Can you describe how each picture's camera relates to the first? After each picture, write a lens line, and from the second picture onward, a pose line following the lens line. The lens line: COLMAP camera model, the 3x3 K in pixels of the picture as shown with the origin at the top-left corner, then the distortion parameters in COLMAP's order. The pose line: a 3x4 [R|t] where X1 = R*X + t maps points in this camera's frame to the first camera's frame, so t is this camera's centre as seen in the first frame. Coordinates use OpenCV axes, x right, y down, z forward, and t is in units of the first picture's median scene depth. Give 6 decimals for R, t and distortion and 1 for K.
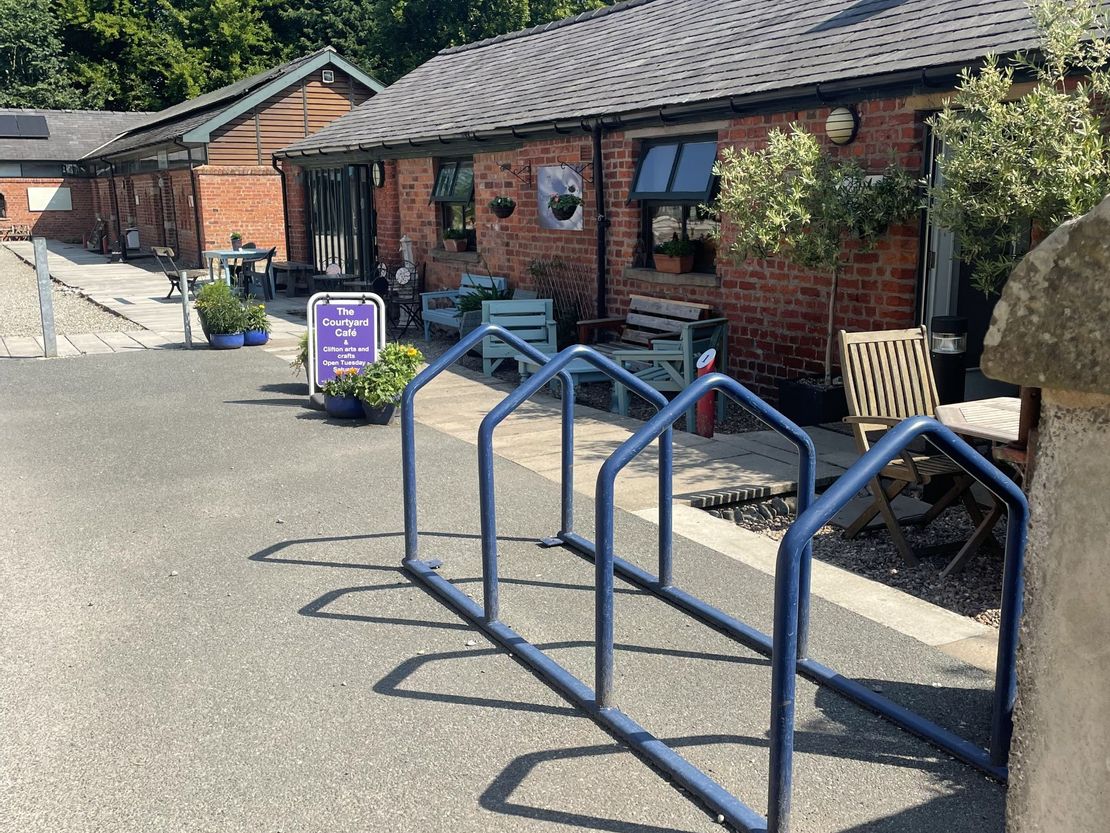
lens RADIAL K [[1065.3, 0, 562.5], [0, 1065.3, 410.5], [0, 0, 1]] dist [0.037799, 0.000000]
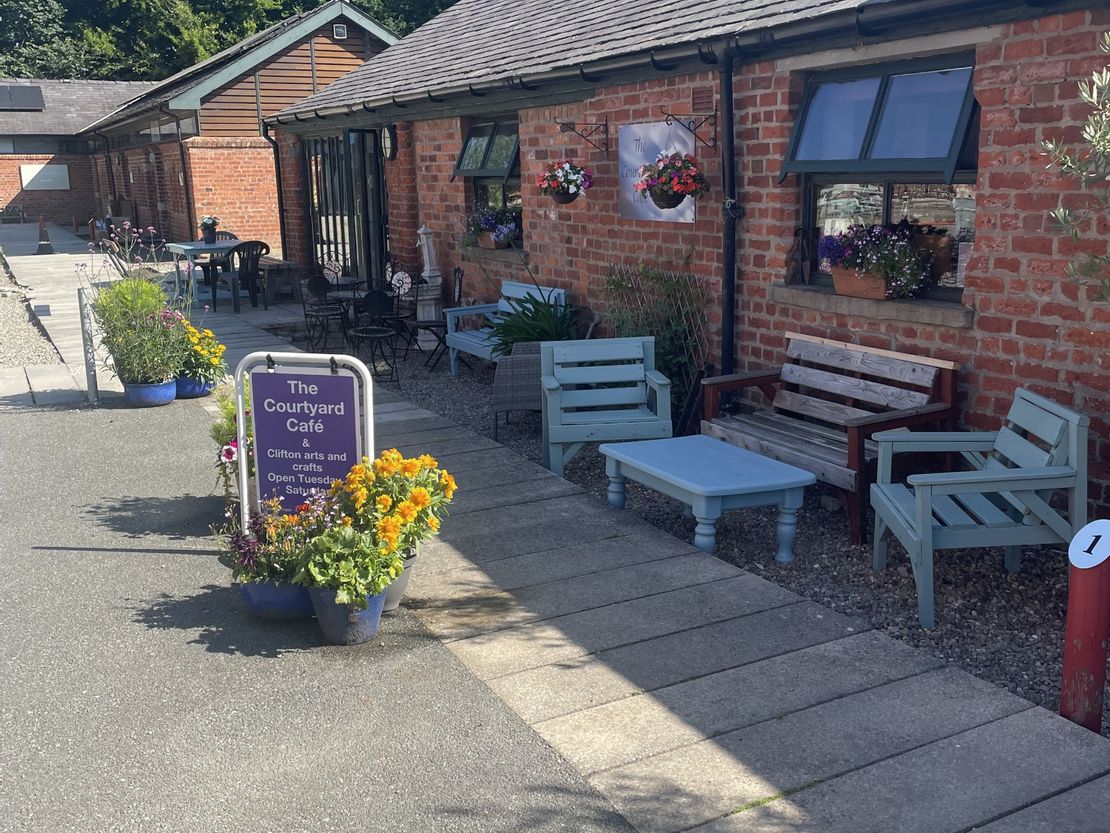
lens RADIAL K [[1065.3, 0, 546.7], [0, 1065.3, 423.1], [0, 0, 1]] dist [0.037799, 0.000000]
pose [[0.999161, 0.000489, -0.040955, -0.039744], [0.000949, 0.999384, 0.035094, -0.064730], [0.040947, -0.035104, 0.998544, 0.319979]]
